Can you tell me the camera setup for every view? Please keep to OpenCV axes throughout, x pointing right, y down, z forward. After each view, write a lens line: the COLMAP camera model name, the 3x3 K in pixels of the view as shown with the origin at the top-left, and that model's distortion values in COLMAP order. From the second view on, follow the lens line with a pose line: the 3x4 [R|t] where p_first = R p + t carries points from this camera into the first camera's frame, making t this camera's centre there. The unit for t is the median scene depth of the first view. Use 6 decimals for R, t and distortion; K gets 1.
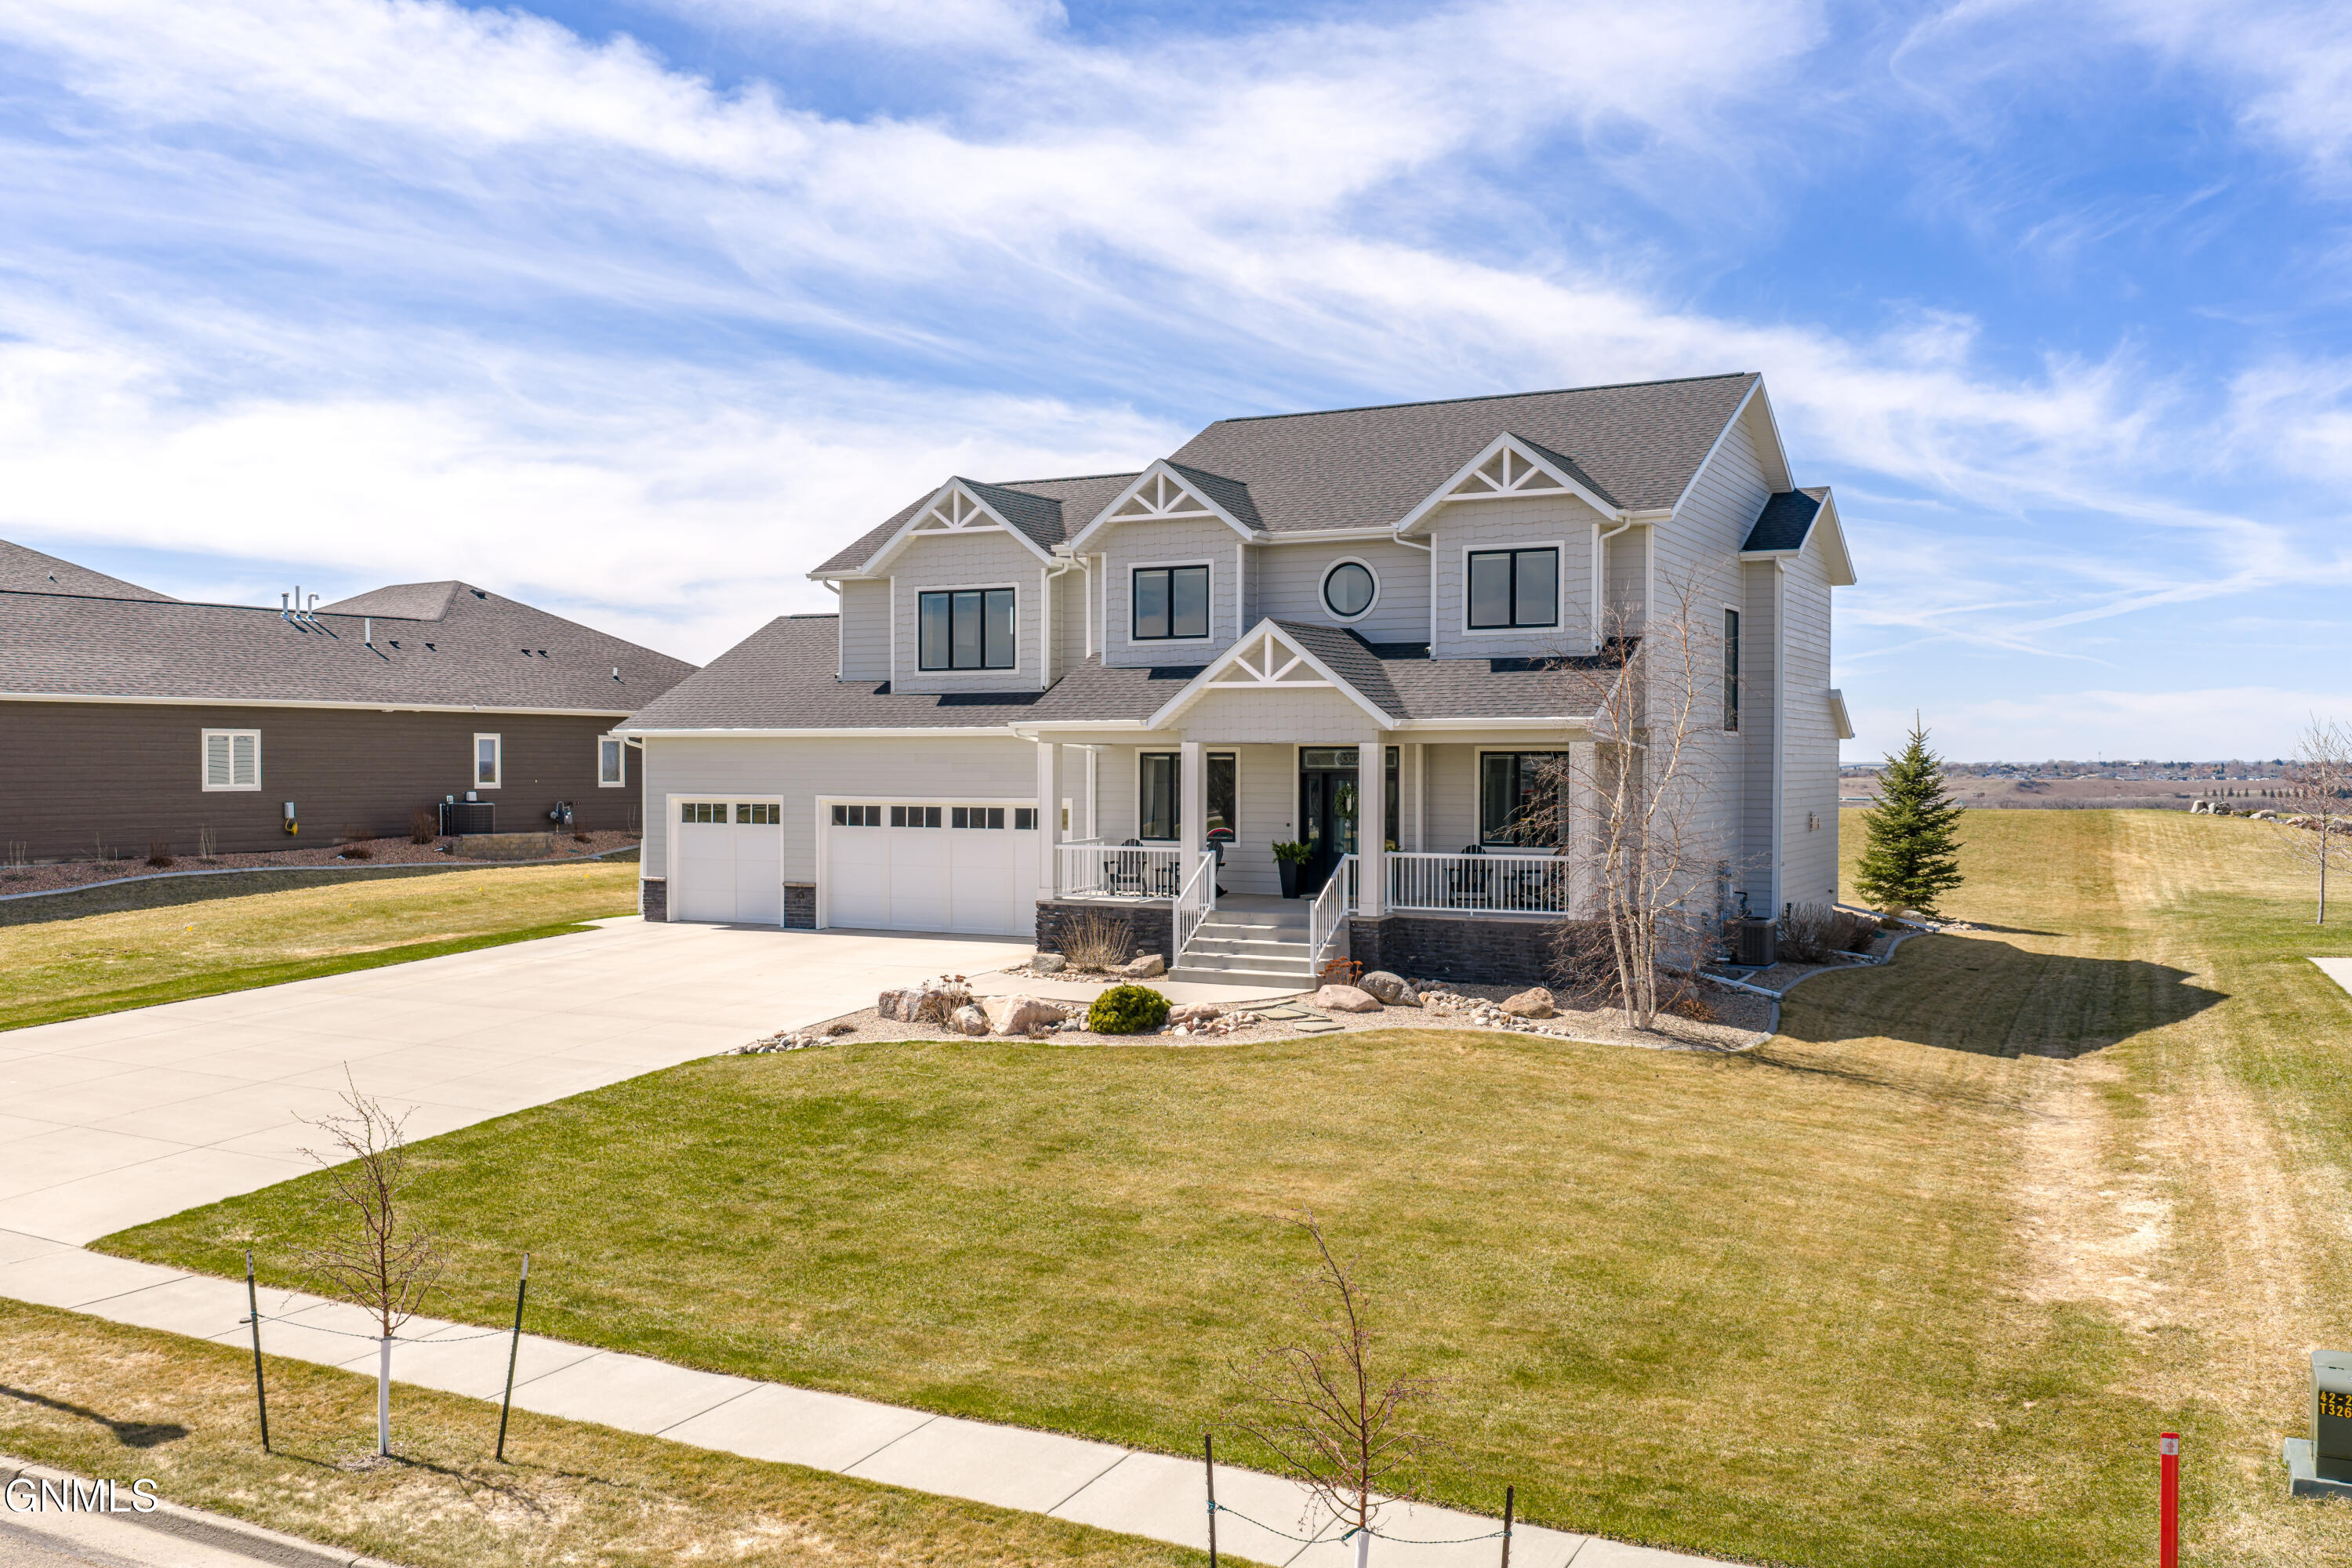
lens RADIAL K [[2010.6, 0, 1178.2], [0, 2010.6, 823.4], [0, 0, 1]] dist [0.019400, -0.002325]
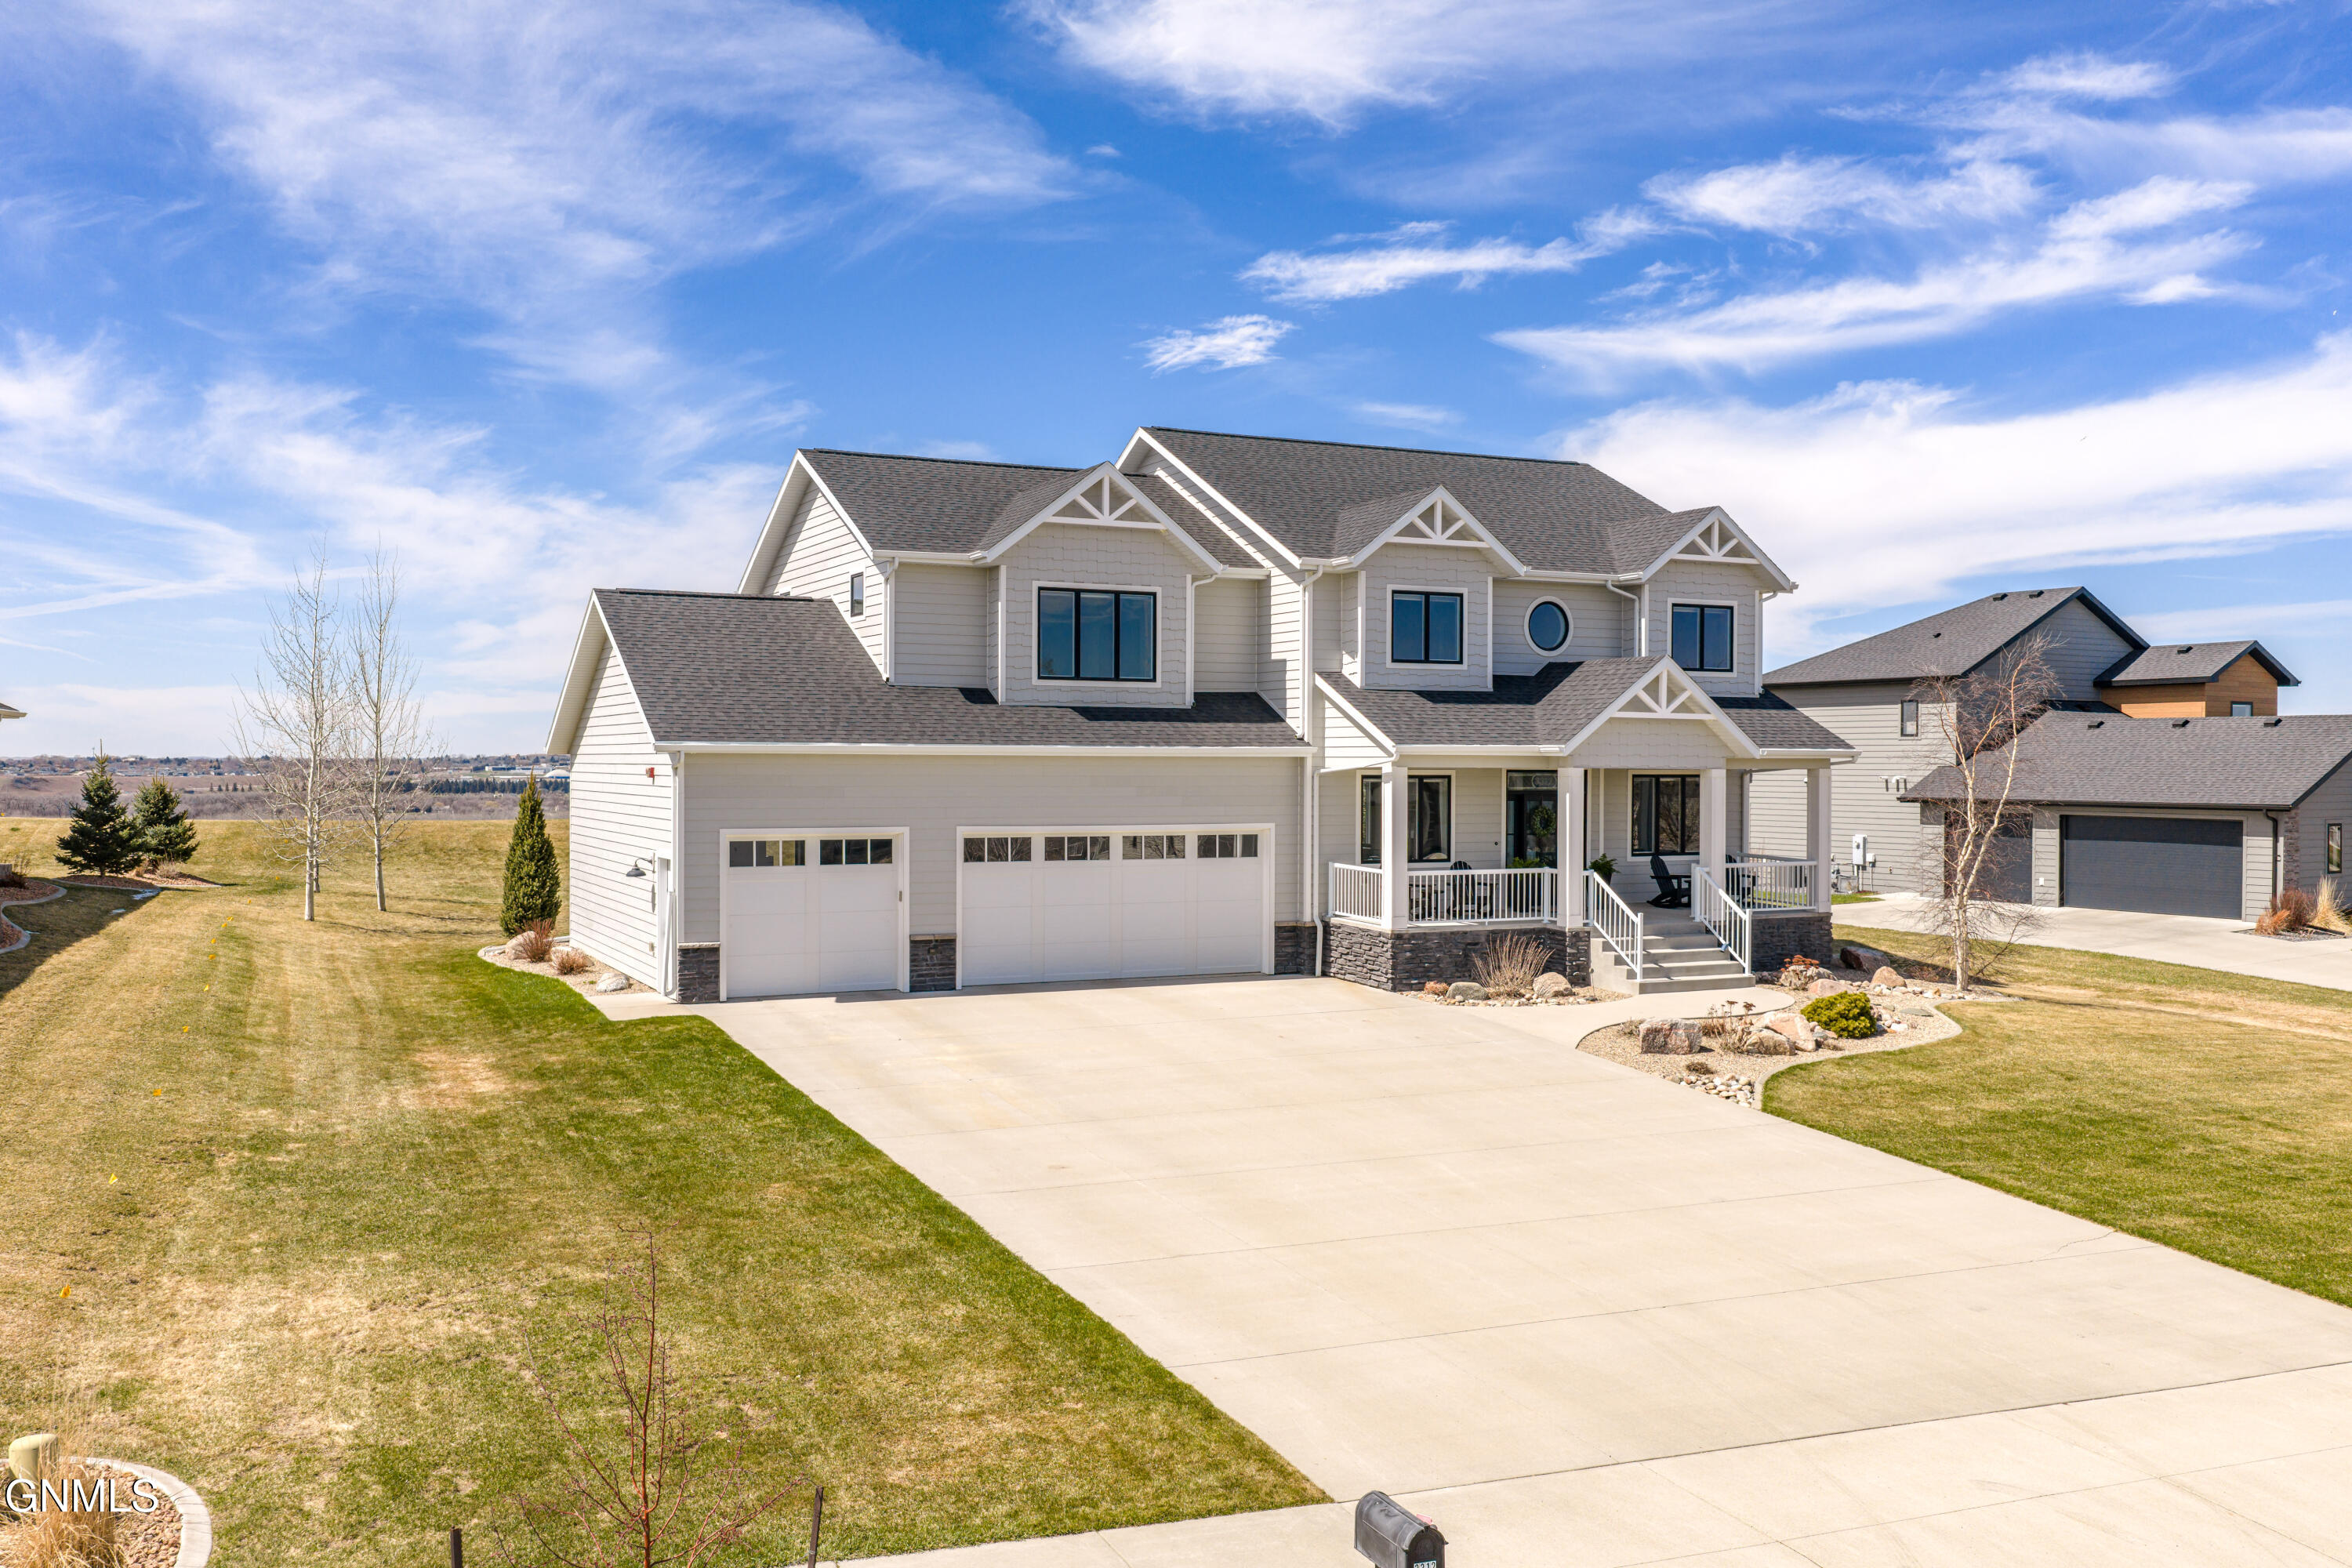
lens RADIAL K [[1974.0, 0, 1176.0], [0, 1974.0, 784.0], [0, 0, 1]] dist [0.002617, -0.001527]
pose [[0.594105, -0.008477, 0.804343, -0.789037], [0.021916, 0.999744, -0.005652, -0.025166], [-0.804089, 0.020986, 0.594139, 0.460182]]
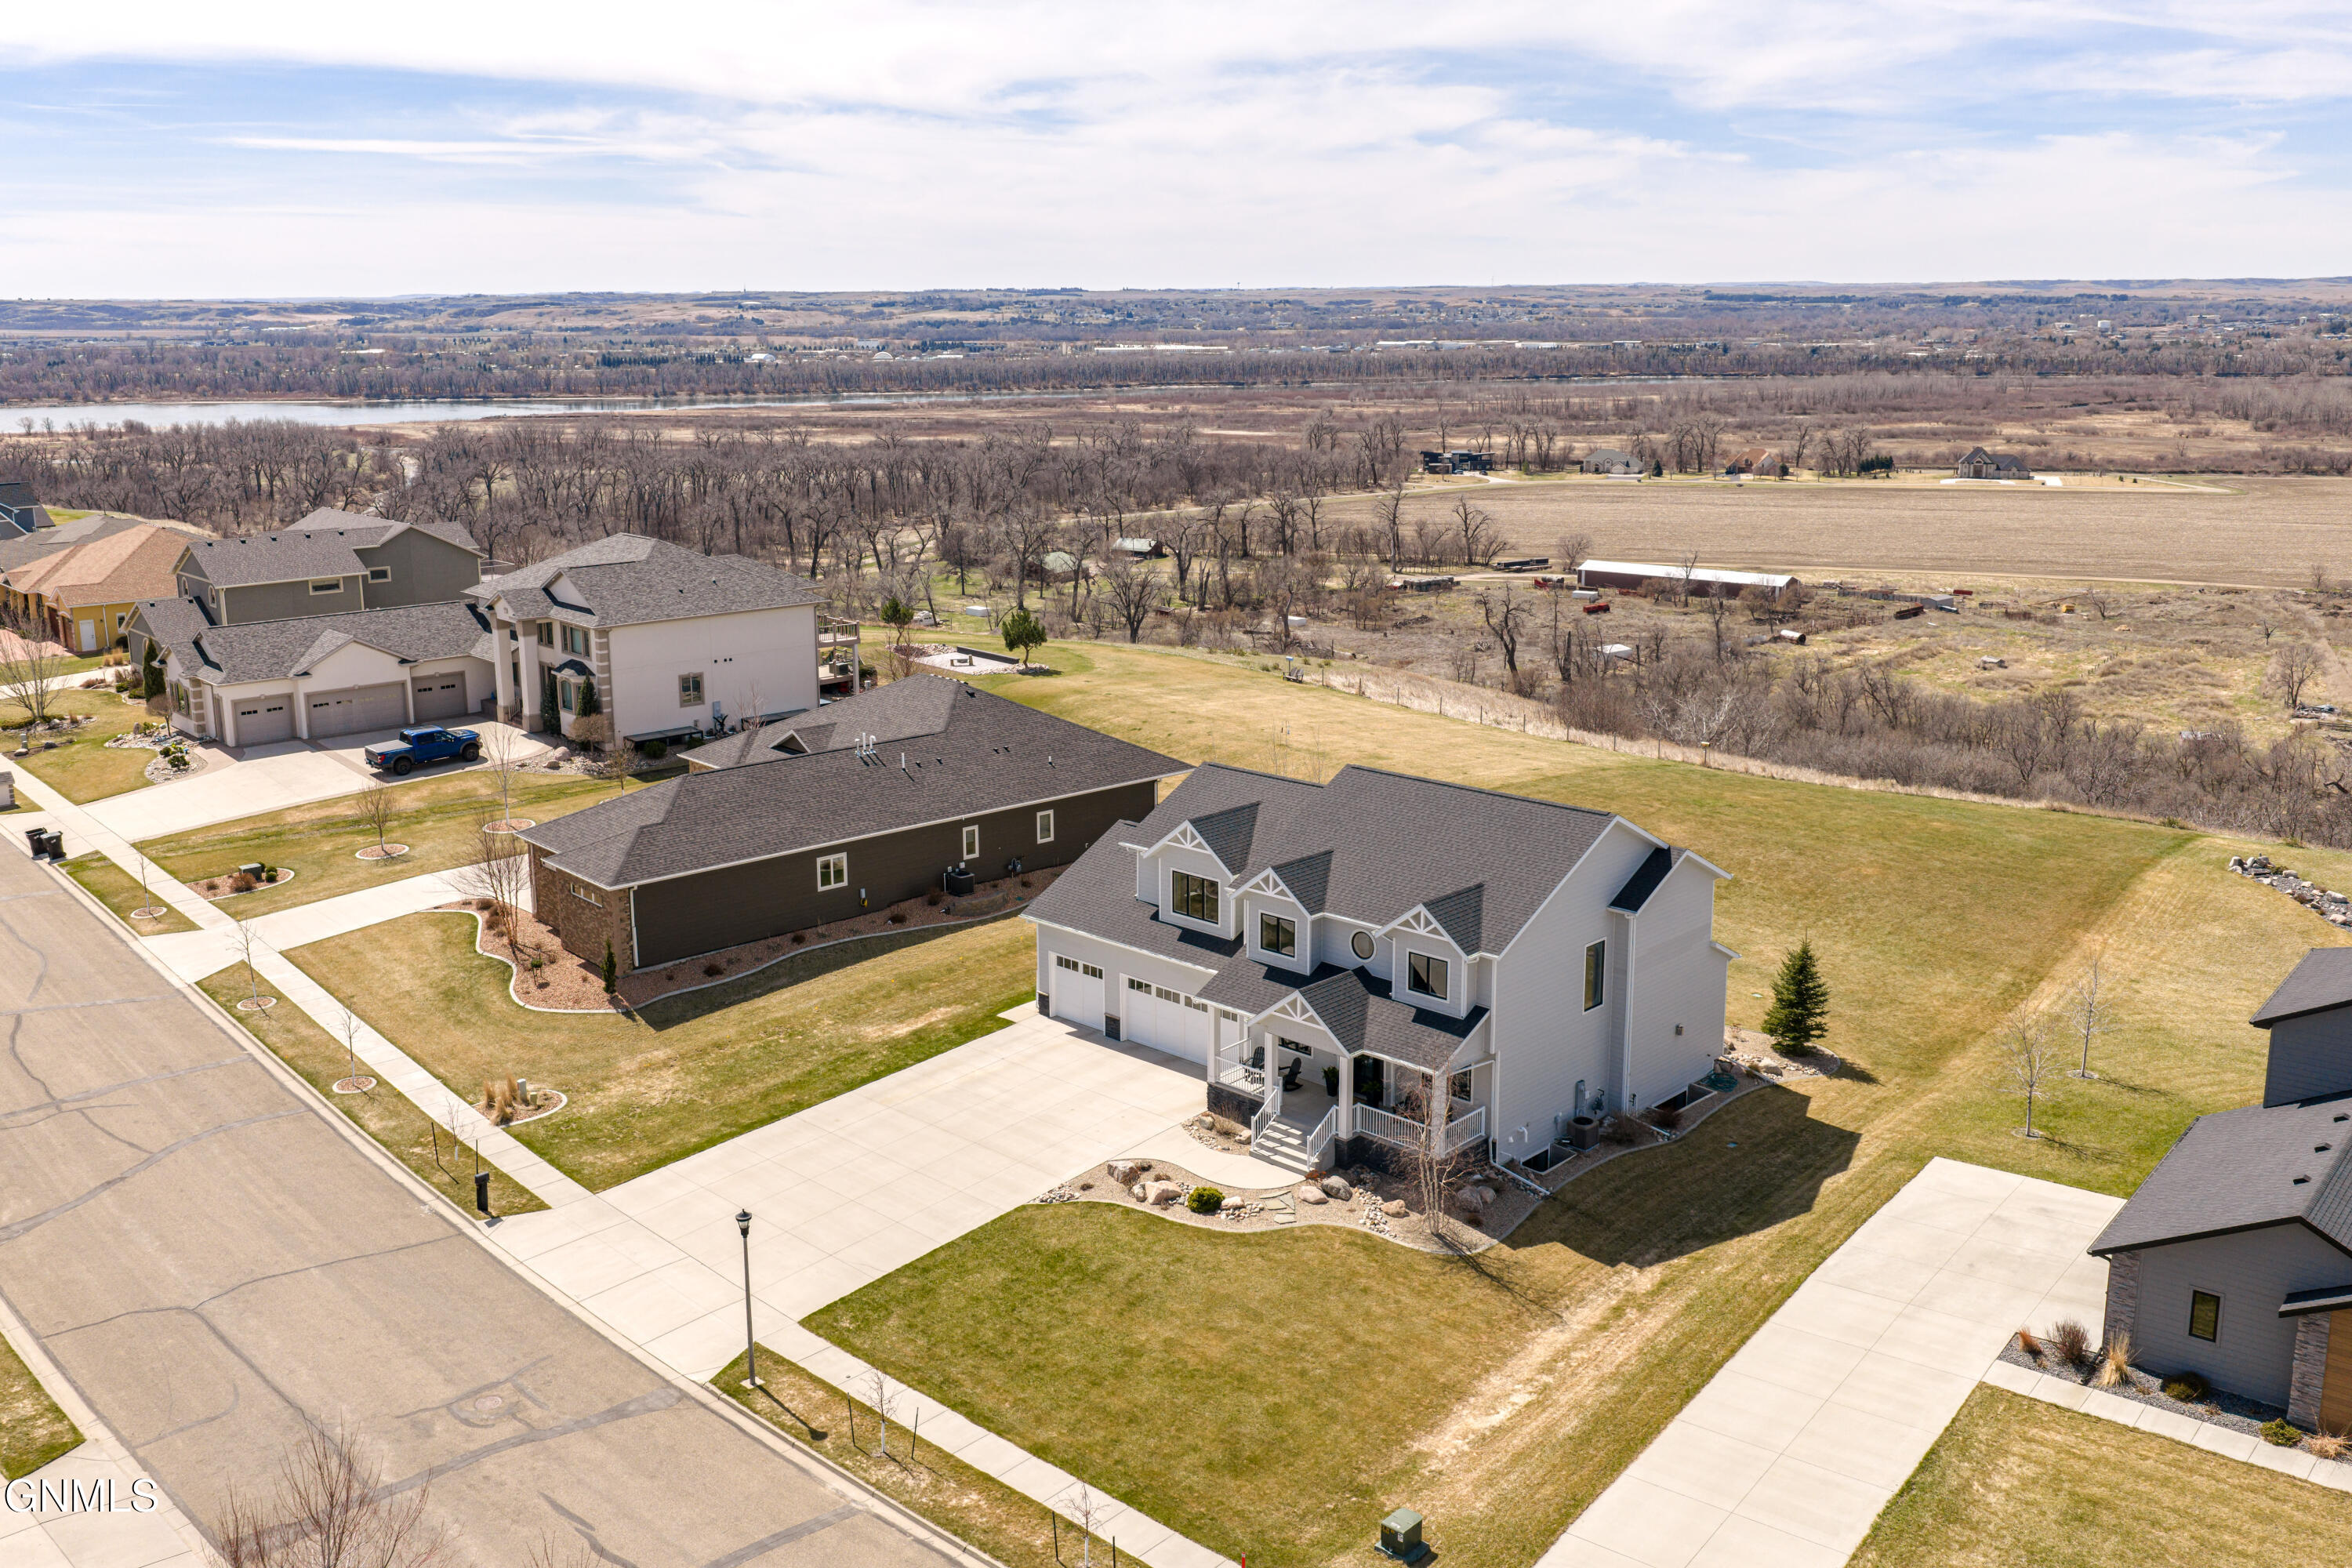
lens RADIAL K [[2083.5, 0, 1140.0], [0, 2083.5, 728.7], [0, 0, 1]] dist [0.014162, -0.017539]
pose [[0.958091, 0.049228, -0.282203, 0.377730], [0.000838, 0.984638, 0.174607, -0.584175], [0.286464, -0.167526, 0.943331, -0.790003]]
